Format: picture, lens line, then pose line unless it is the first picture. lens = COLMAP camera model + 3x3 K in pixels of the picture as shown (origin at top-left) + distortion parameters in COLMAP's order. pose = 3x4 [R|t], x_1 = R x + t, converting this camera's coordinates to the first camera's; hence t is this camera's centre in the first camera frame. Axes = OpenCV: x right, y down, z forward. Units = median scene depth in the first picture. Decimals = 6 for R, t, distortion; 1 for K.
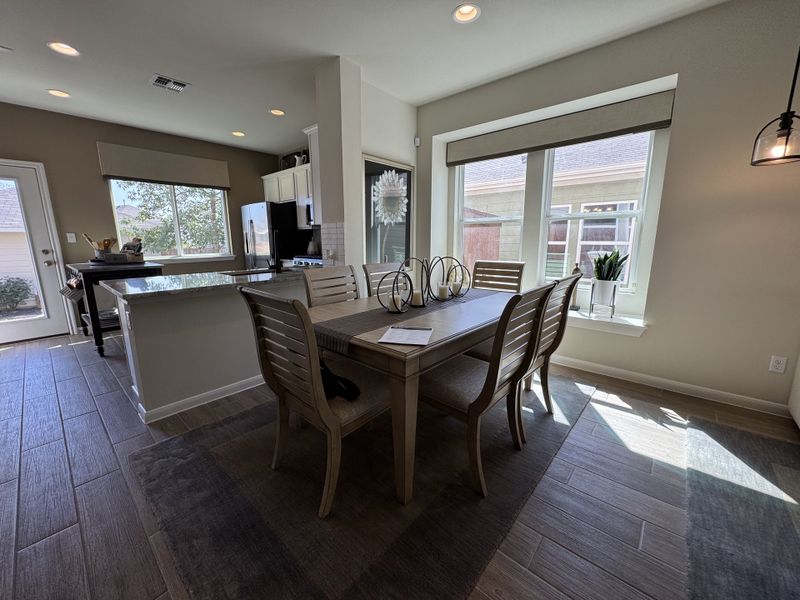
lens RADIAL K [[325.9, 0, 394.8], [0, 325.9, 299.1], [0, 0, 1]] dist [0.012000, 0.000344]
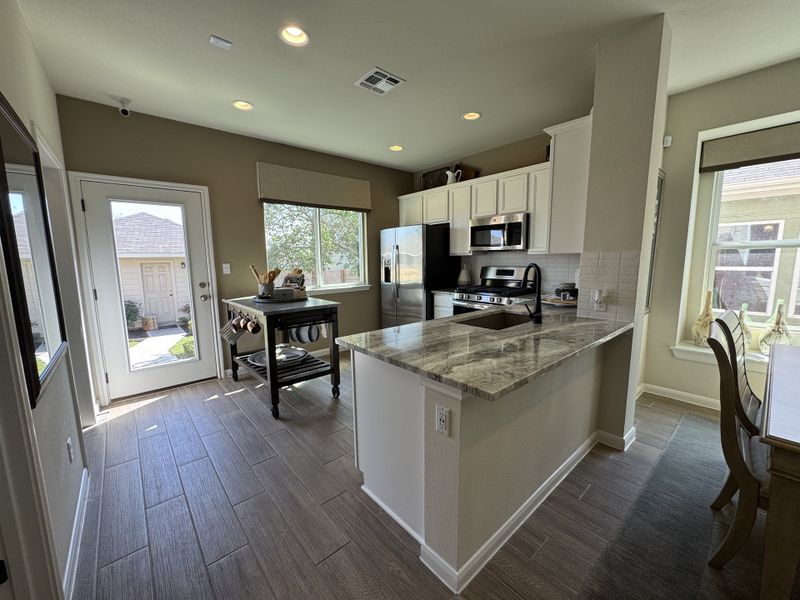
lens RADIAL K [[325.9, 0, 402.7], [0, 325.9, 301.0], [0, 0, 1]] dist [0.012000, 0.000344]
pose [[0.993238, 0.012531, -0.115418, -0.424718], [-0.018697, 0.998446, -0.052491, -0.064830], [0.114581, 0.054294, 0.991929, 0.195919]]
